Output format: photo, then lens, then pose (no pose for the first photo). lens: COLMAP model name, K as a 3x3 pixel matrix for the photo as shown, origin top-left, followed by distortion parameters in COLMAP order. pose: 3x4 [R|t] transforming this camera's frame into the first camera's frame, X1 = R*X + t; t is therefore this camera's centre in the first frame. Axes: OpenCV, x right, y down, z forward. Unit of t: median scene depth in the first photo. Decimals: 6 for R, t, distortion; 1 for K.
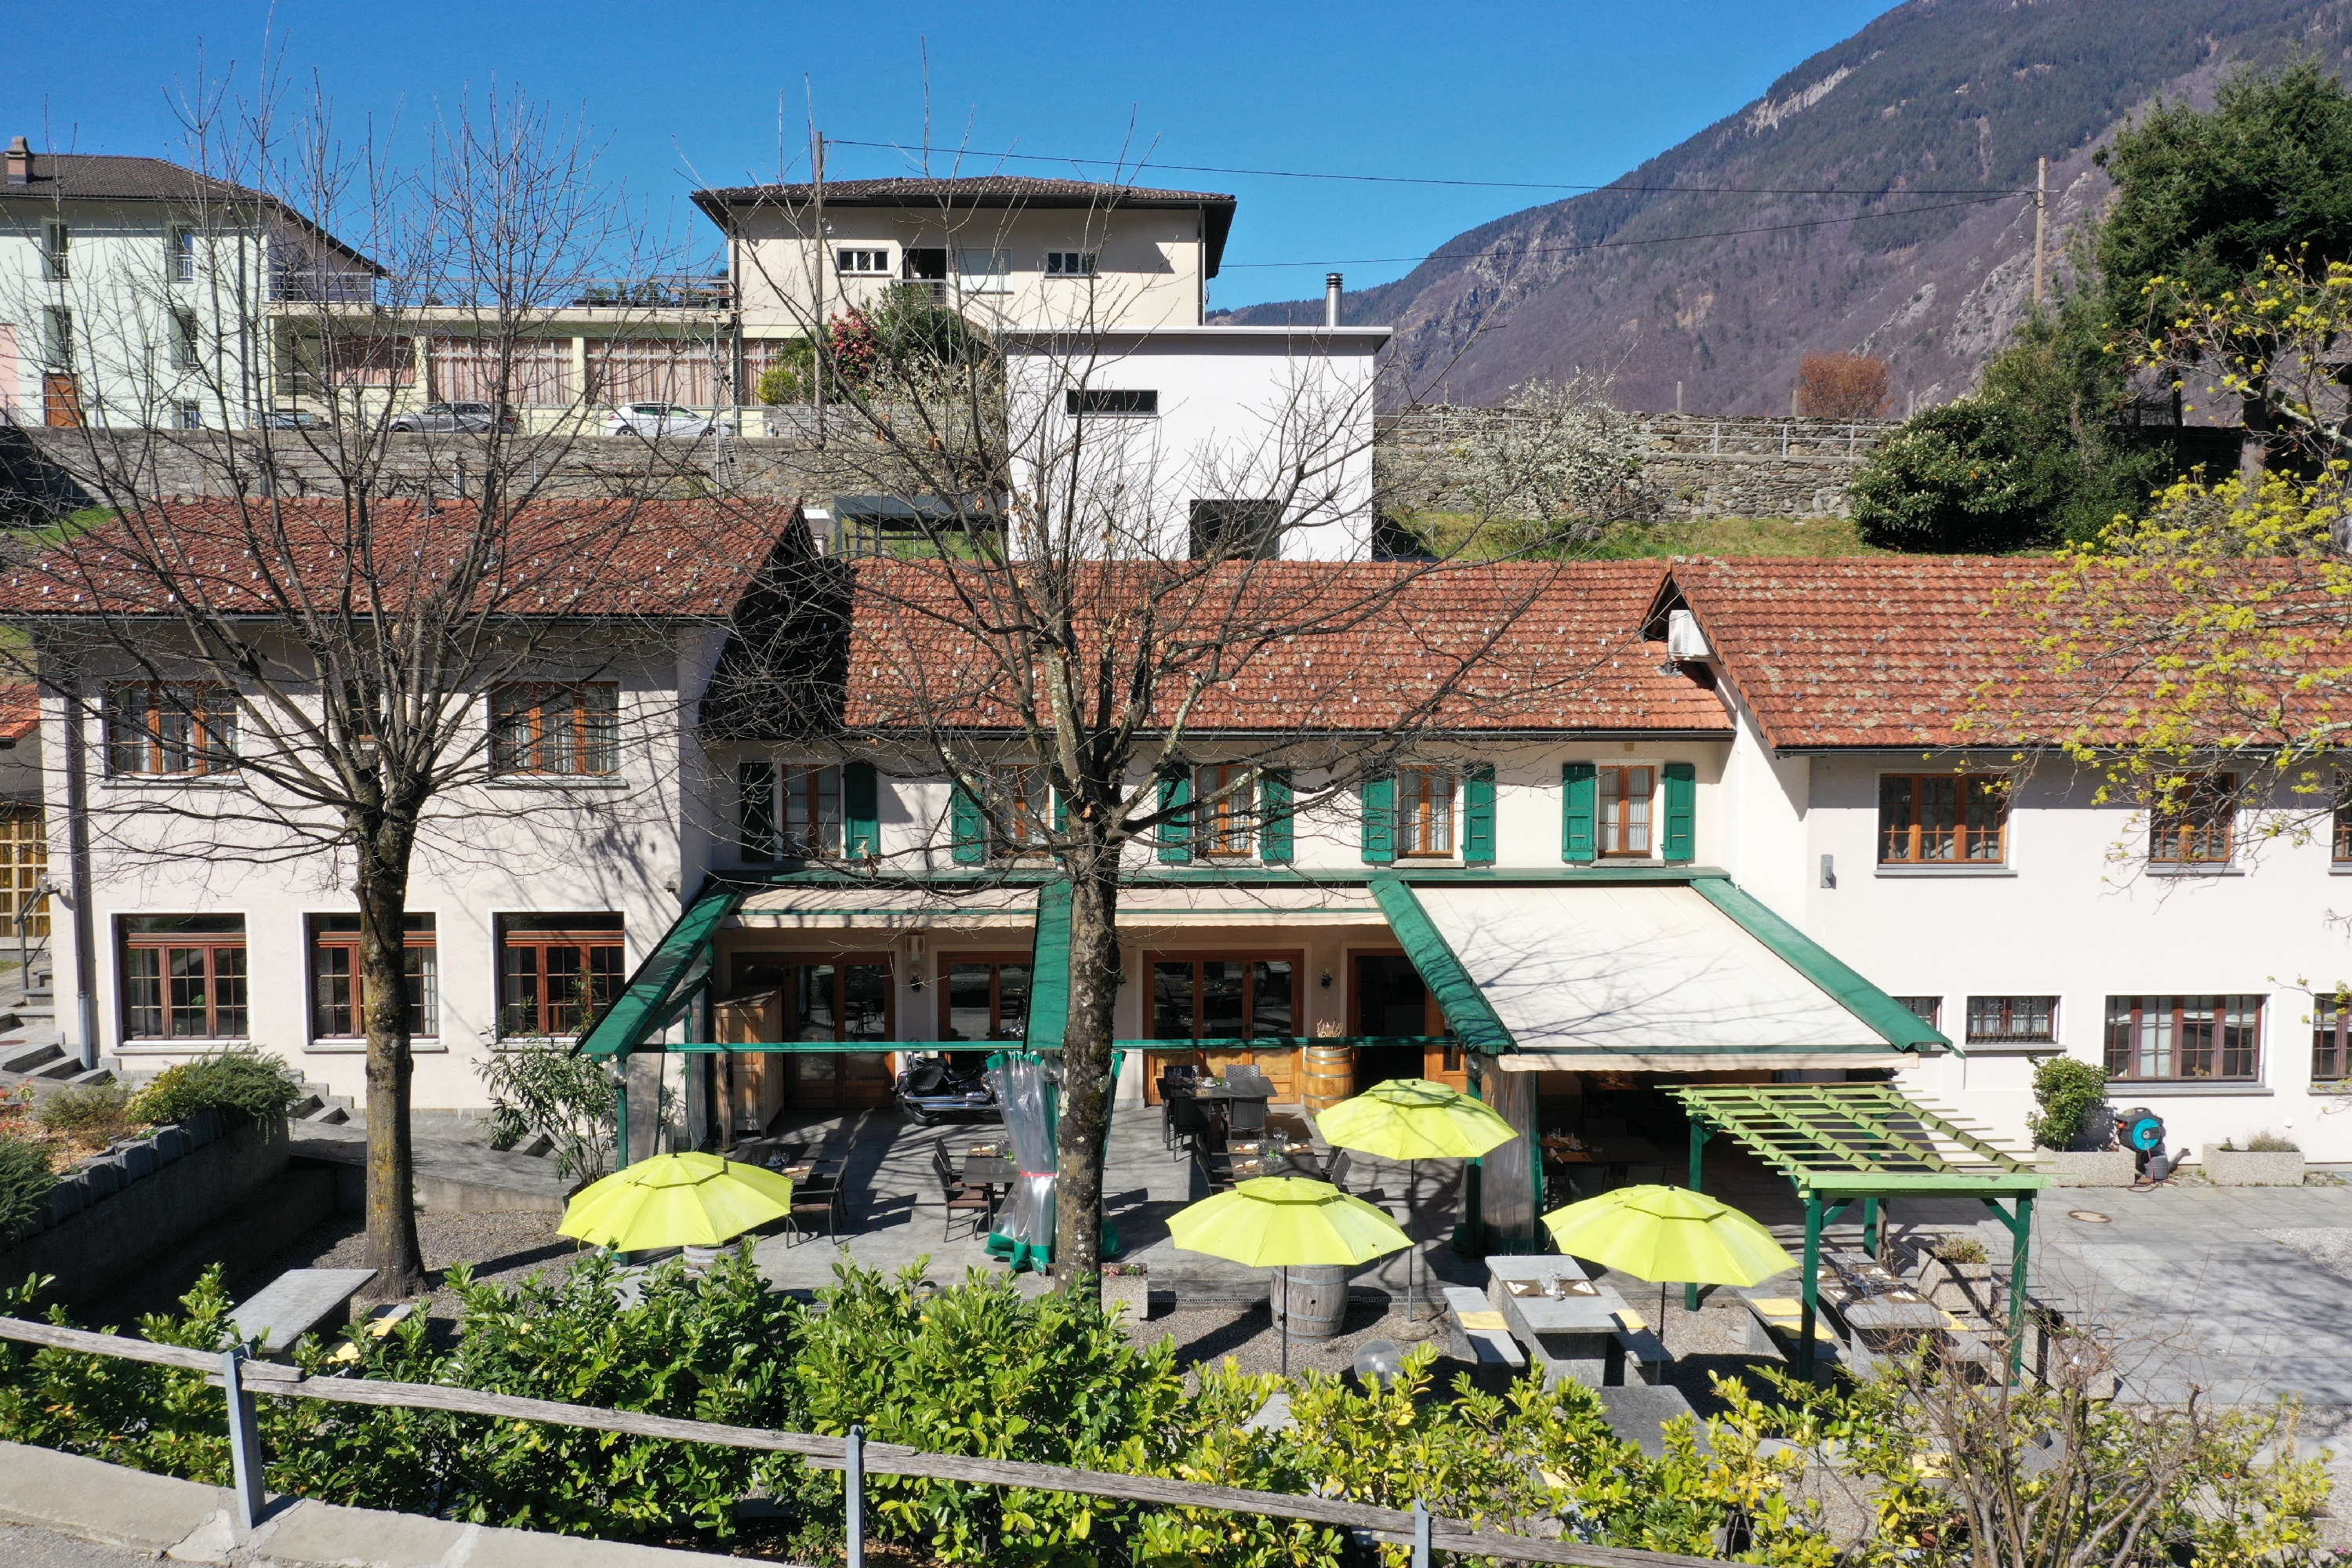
lens RADIAL K [[1868.0, 0, 1176.0], [0, 1868.0, 784.0], [0, 0, 1]] dist [-0.000085, 0.005638]
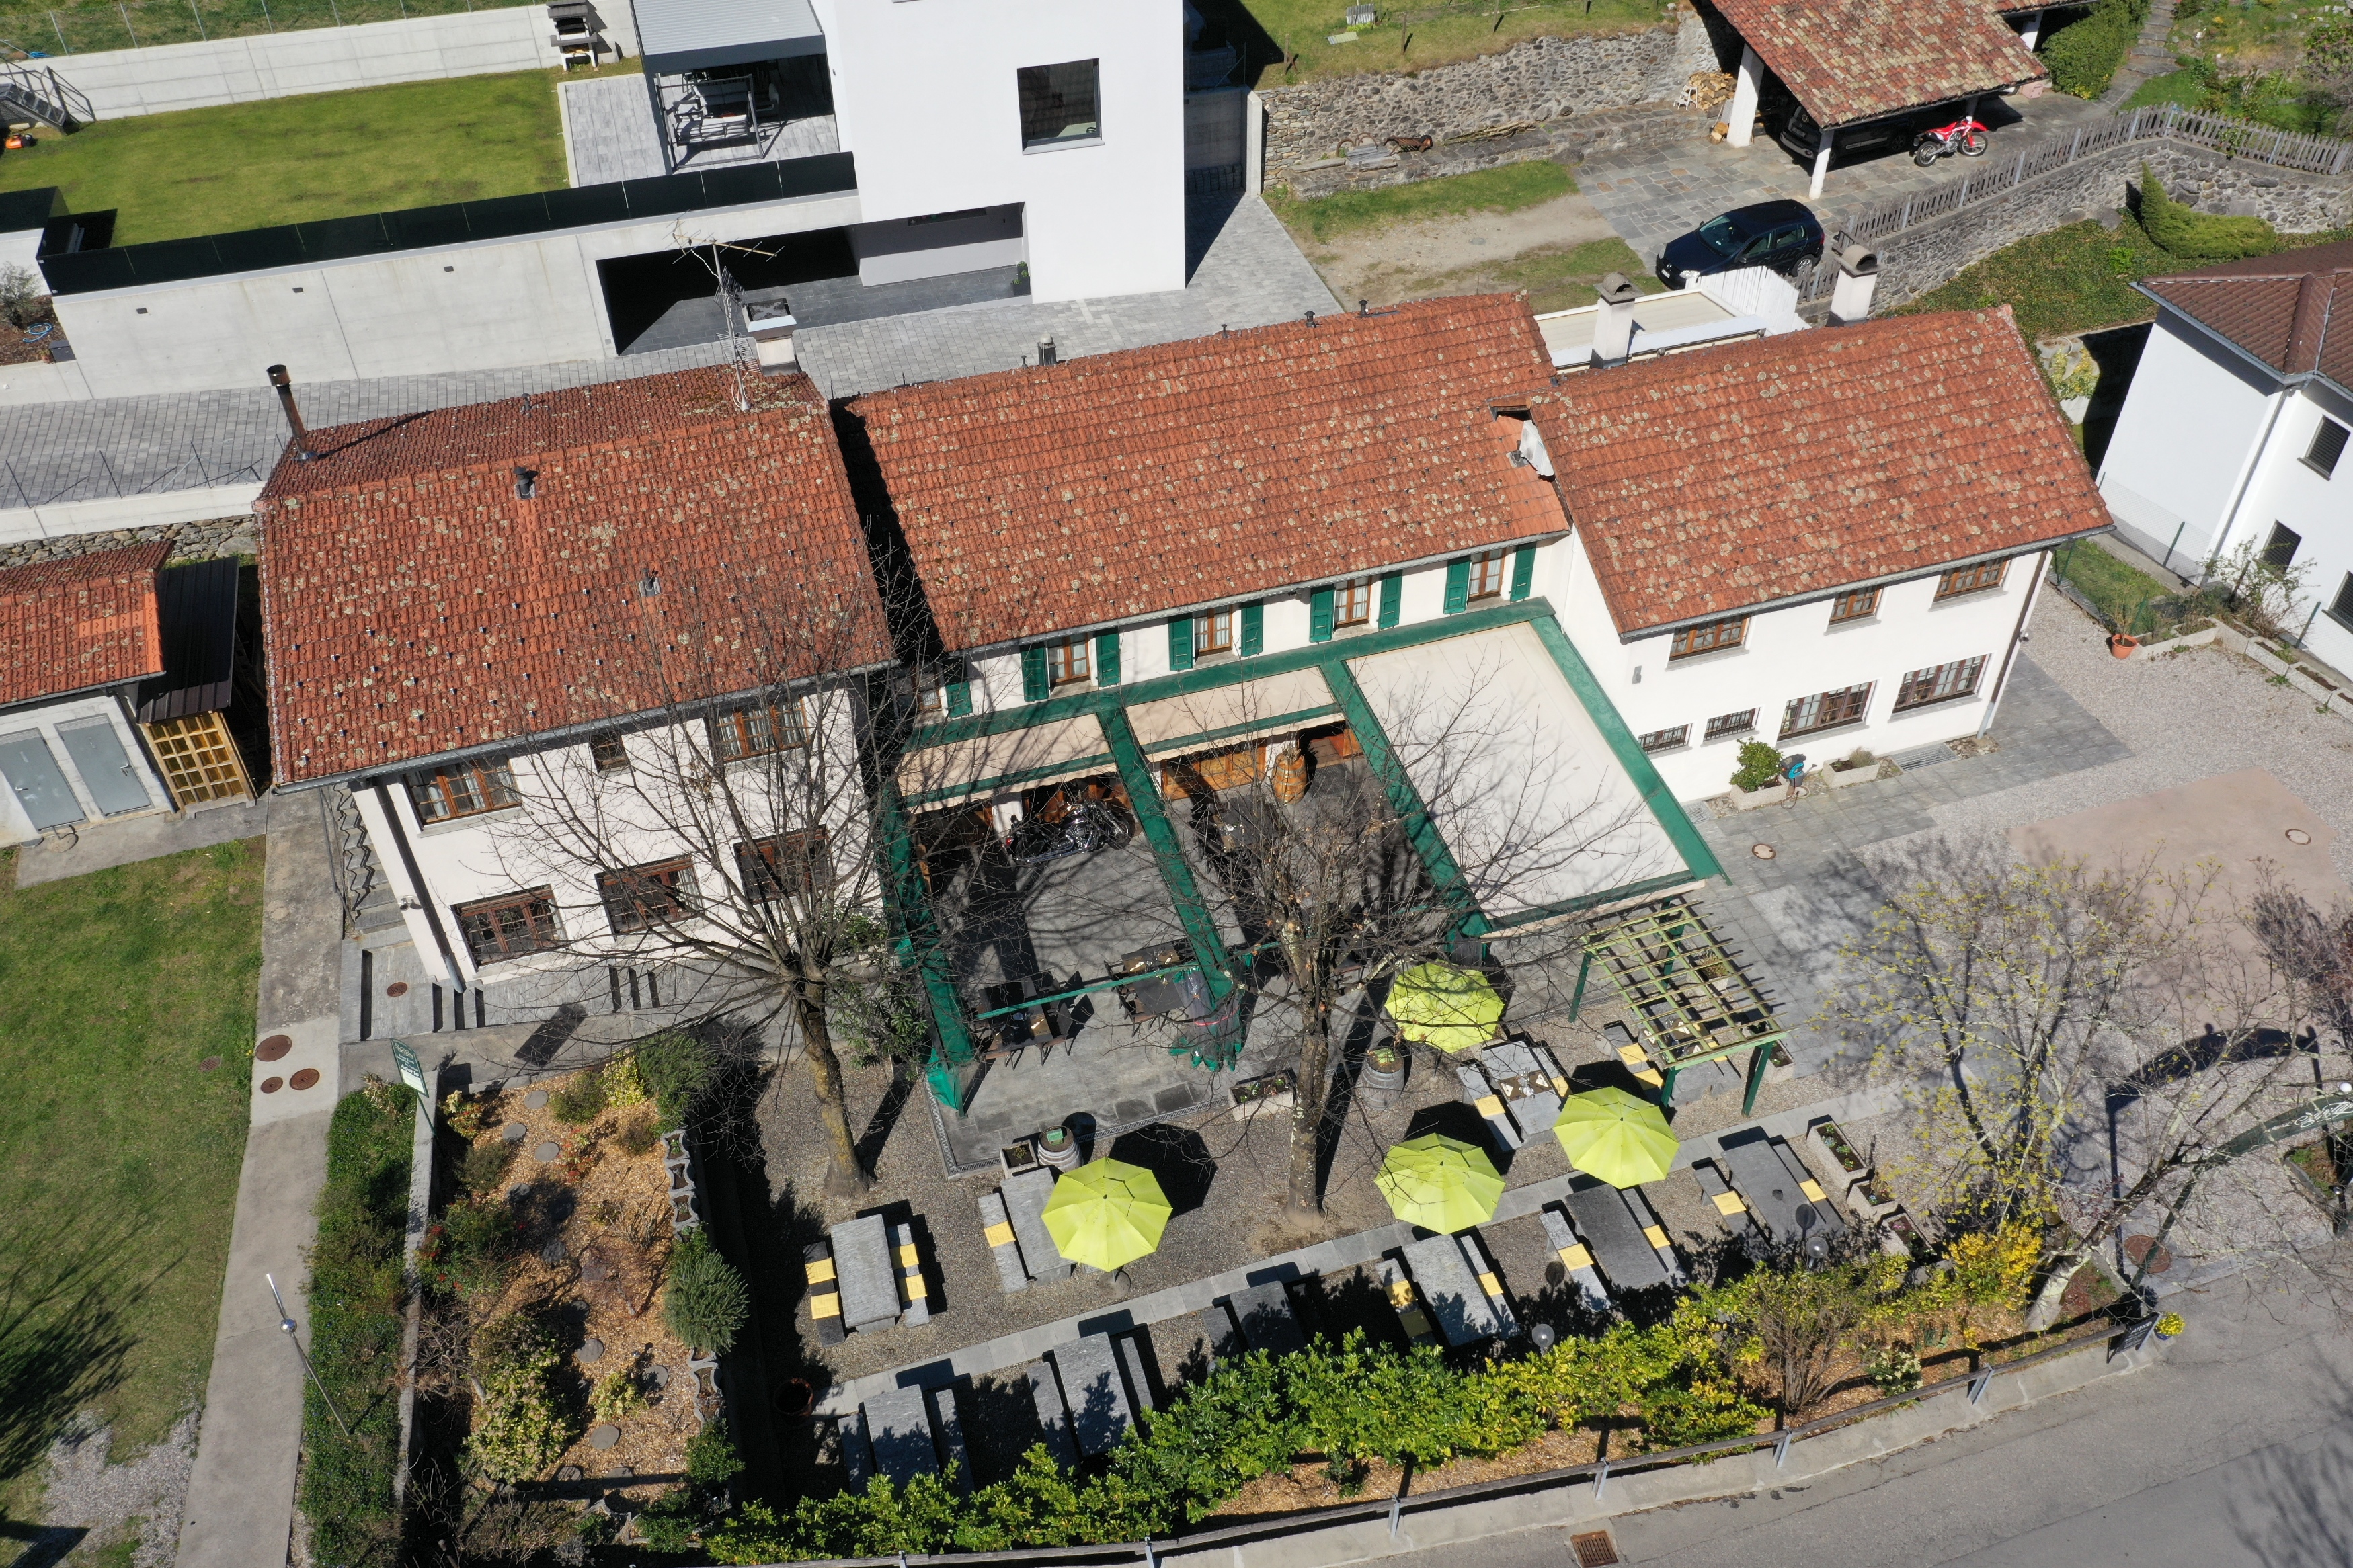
lens RADIAL K [[1868.5, 0, 1176.5], [0, 1868.5, 784.0], [0, 0, 1]] dist [-0.000085, 0.005638]
pose [[0.963361, -0.185996, 0.193237, -0.135041], [0.029558, 0.789713, 0.612763, -0.346813], [-0.266574, -0.584601, 0.766277, -0.048326]]
